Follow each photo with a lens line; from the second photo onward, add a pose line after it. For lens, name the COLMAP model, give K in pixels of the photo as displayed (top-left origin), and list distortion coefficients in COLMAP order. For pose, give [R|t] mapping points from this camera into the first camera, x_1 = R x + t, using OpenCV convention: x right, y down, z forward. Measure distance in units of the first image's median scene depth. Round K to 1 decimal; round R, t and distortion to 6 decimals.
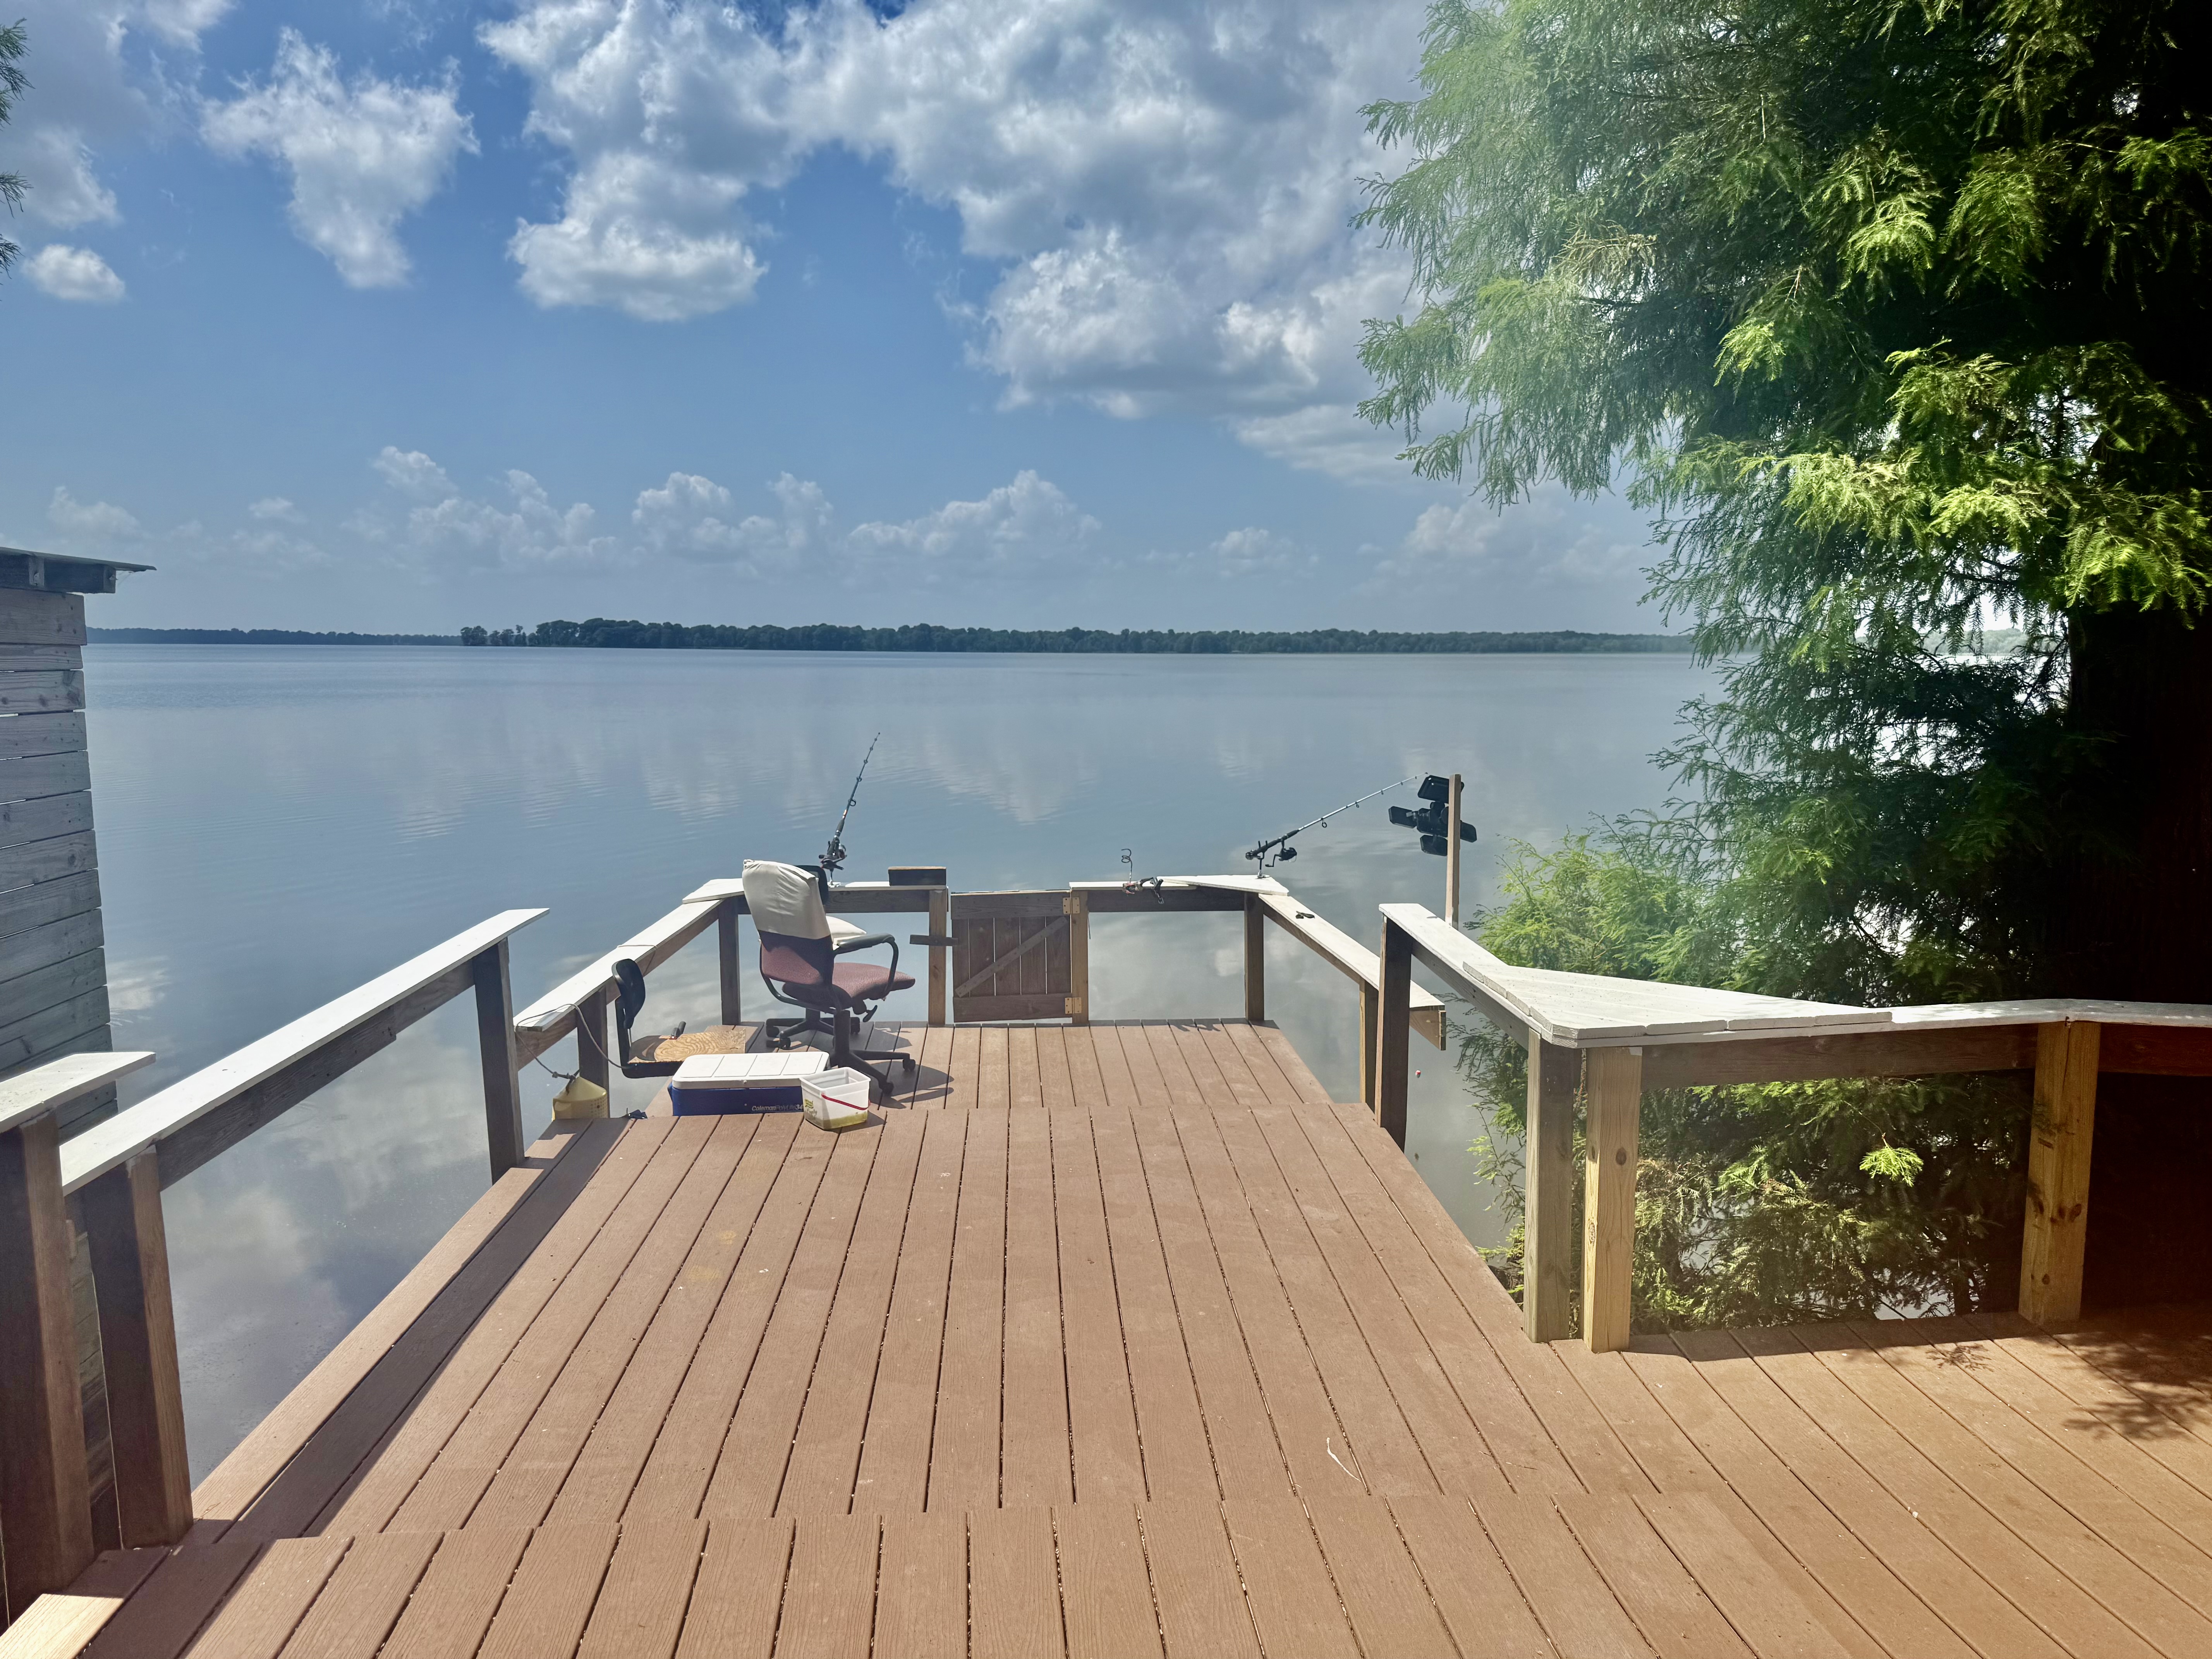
lens RADIAL K [[1539.1, 0, 1066.3], [0, 1539.1, 840.8], [0, 0, 1]] dist [0.106694, -0.132675]
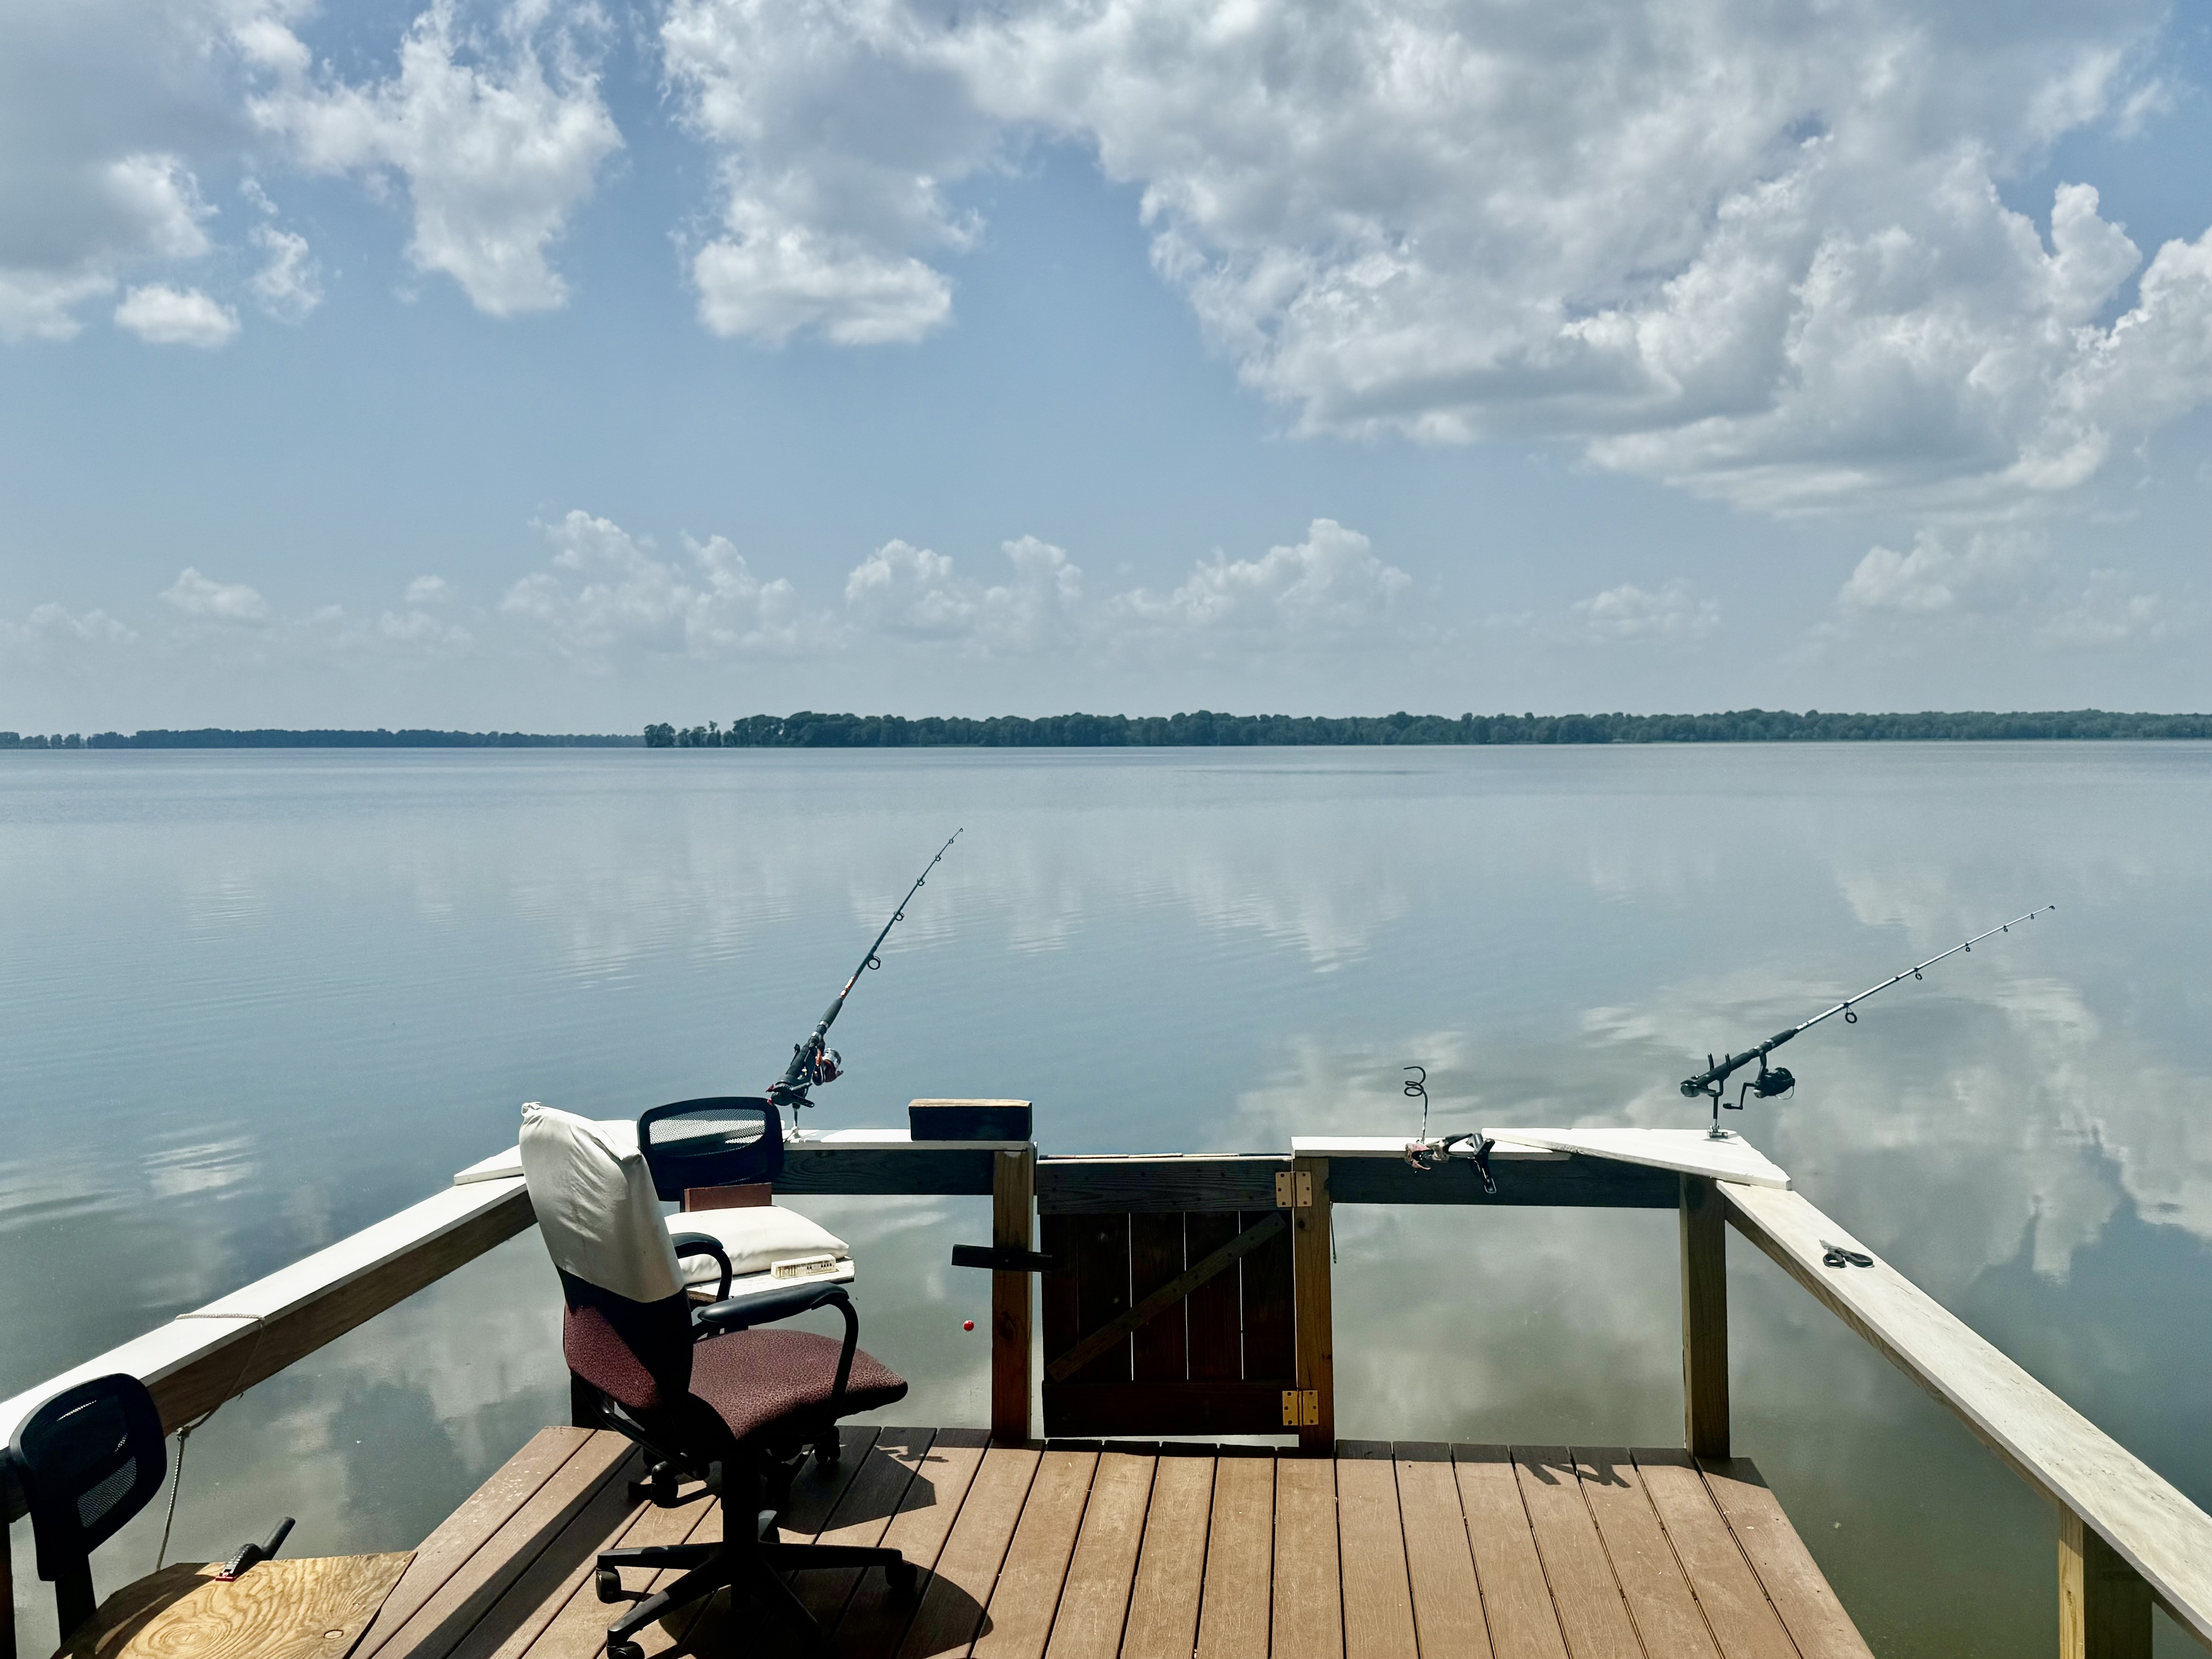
lens RADIAL K [[1799.7, 0, 1106.0], [0, 1799.7, 829.5], [0, 0, 1]] dist [0.098539, -0.155097]
pose [[0.986476, -0.004859, -0.163835, 0.037941], [-0.008787, 0.996555, -0.082464, -0.021542], [0.163671, 0.082788, 0.983035, 0.446100]]
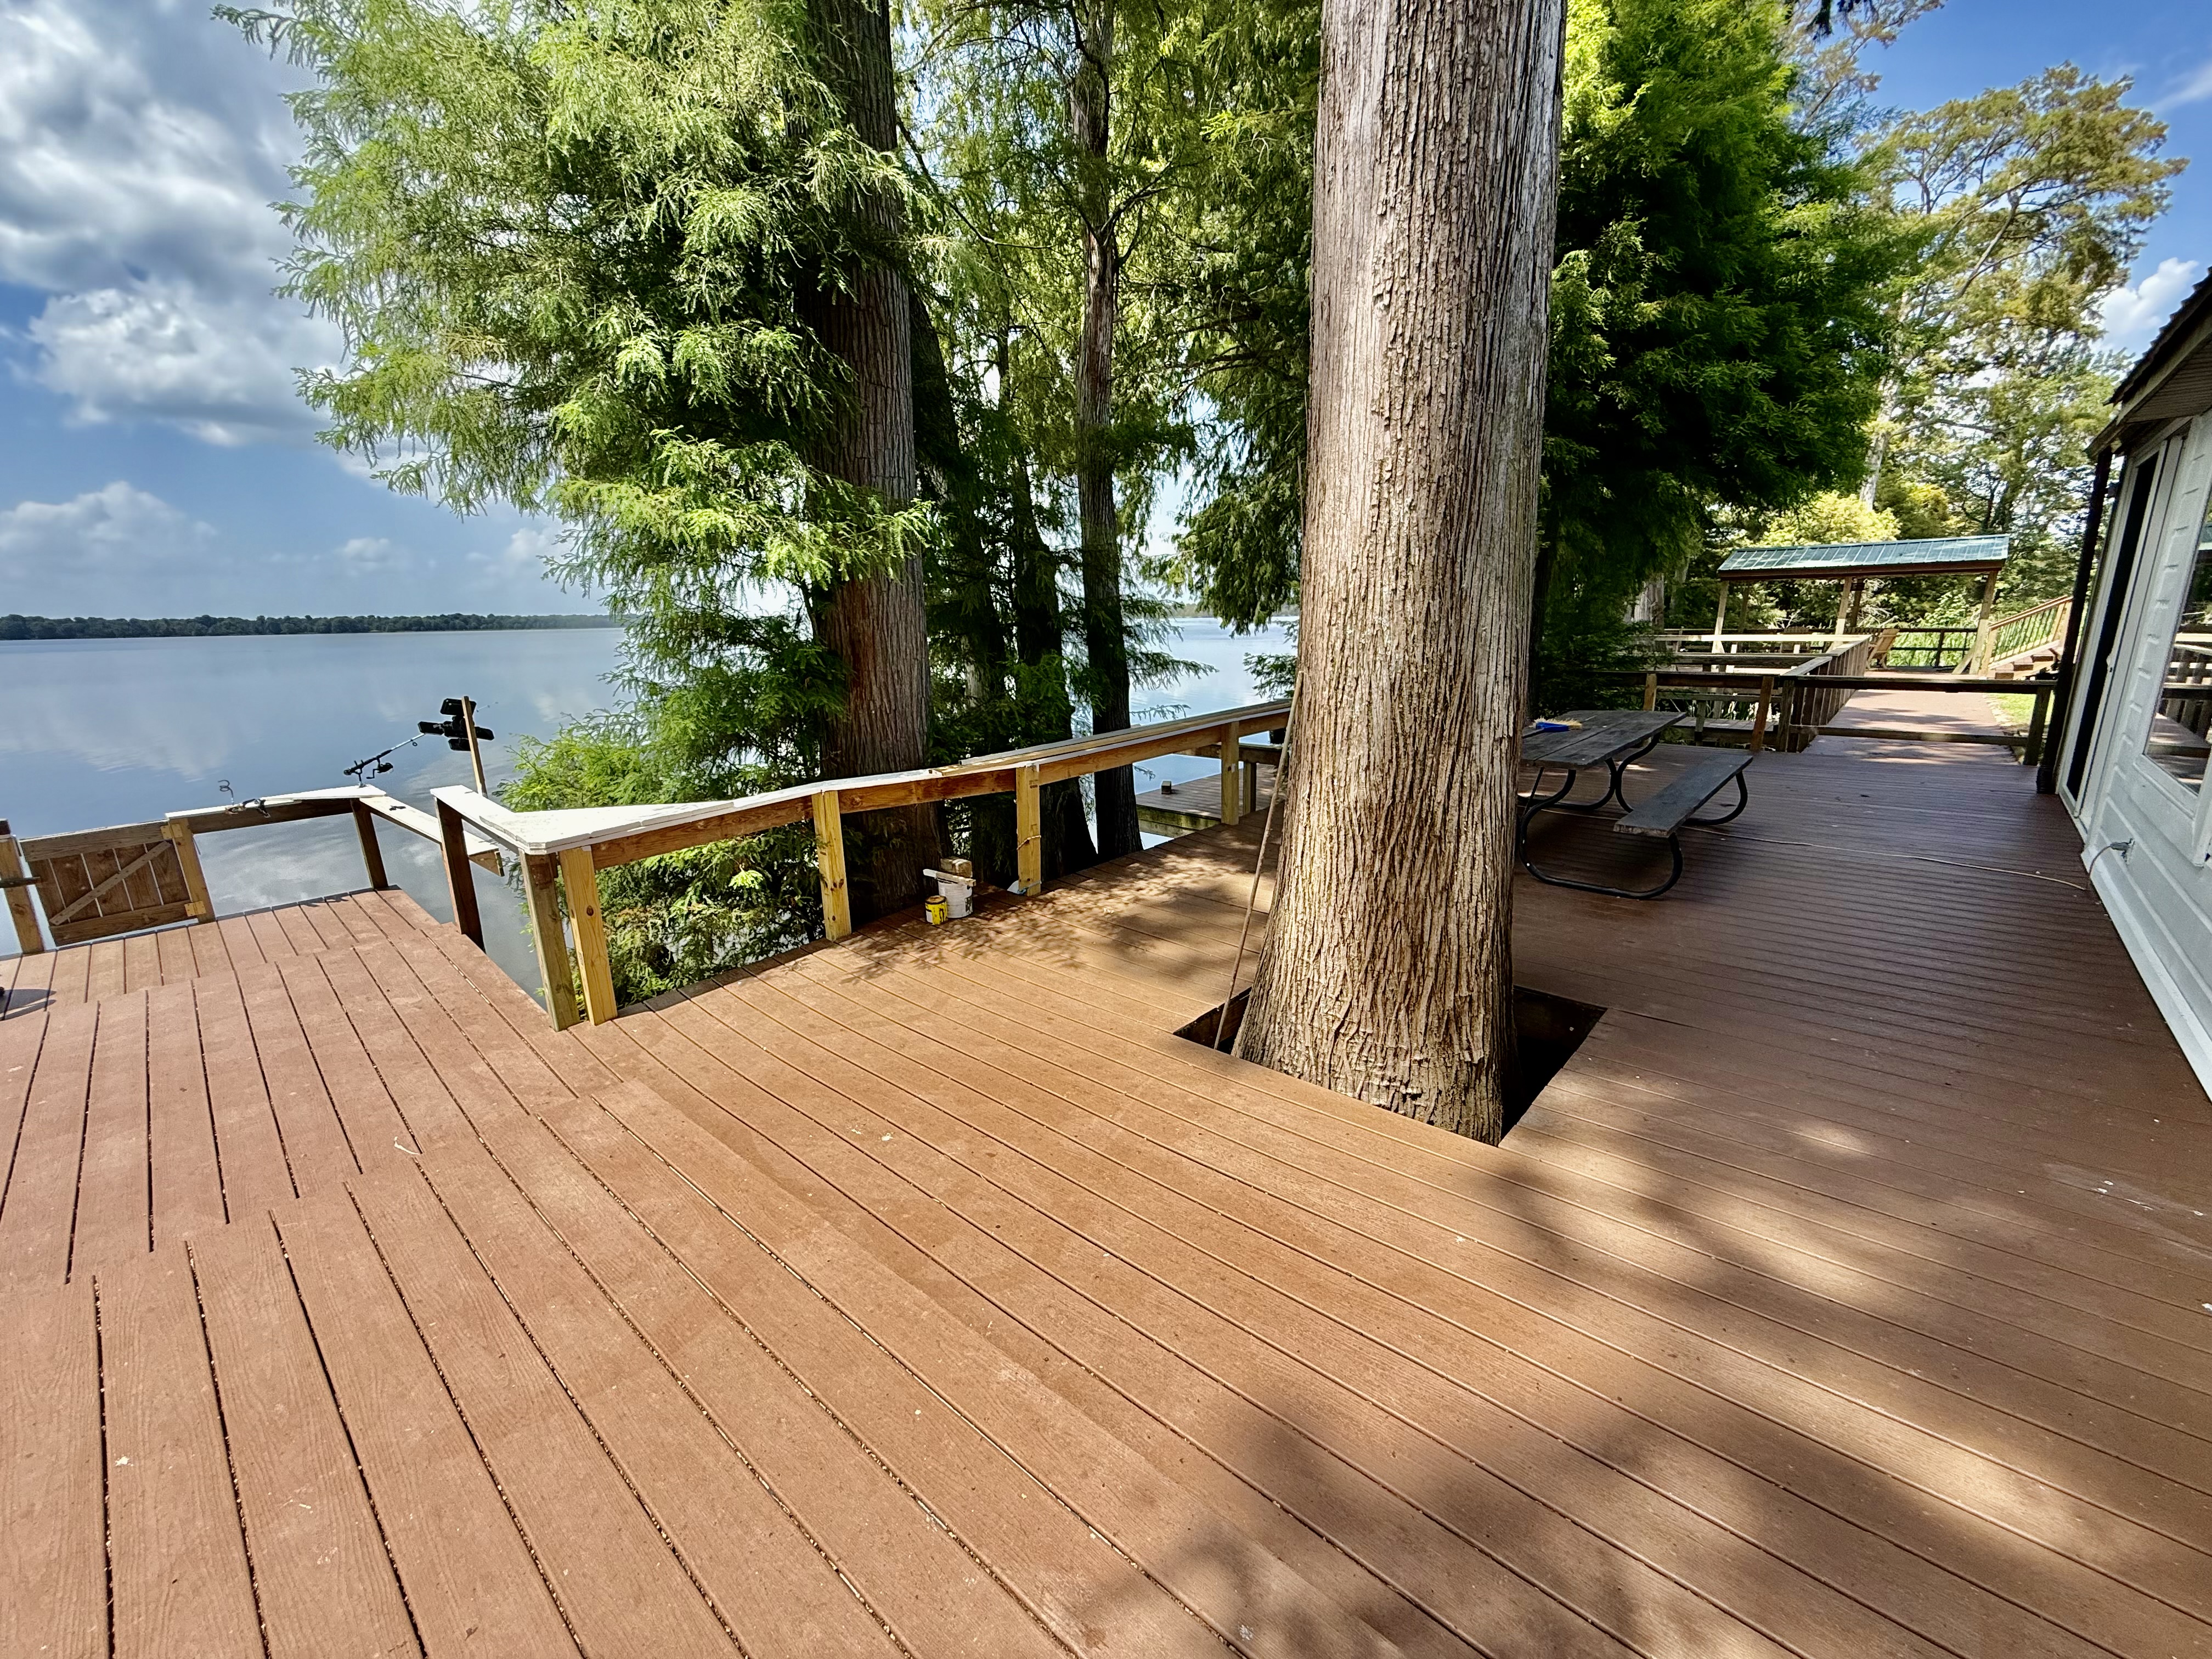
lens RADIAL K [[881.5, 0, 1106.0], [0, 881.5, 829.5], [0, 0, 1]] dist [-0.003346, -0.000250]
pose [[0.713354, -0.182547, 0.676611, 0.063278], [0.109790, 0.982667, 0.149368, 0.017193], [-0.692150, -0.032267, 0.721032, -0.038631]]
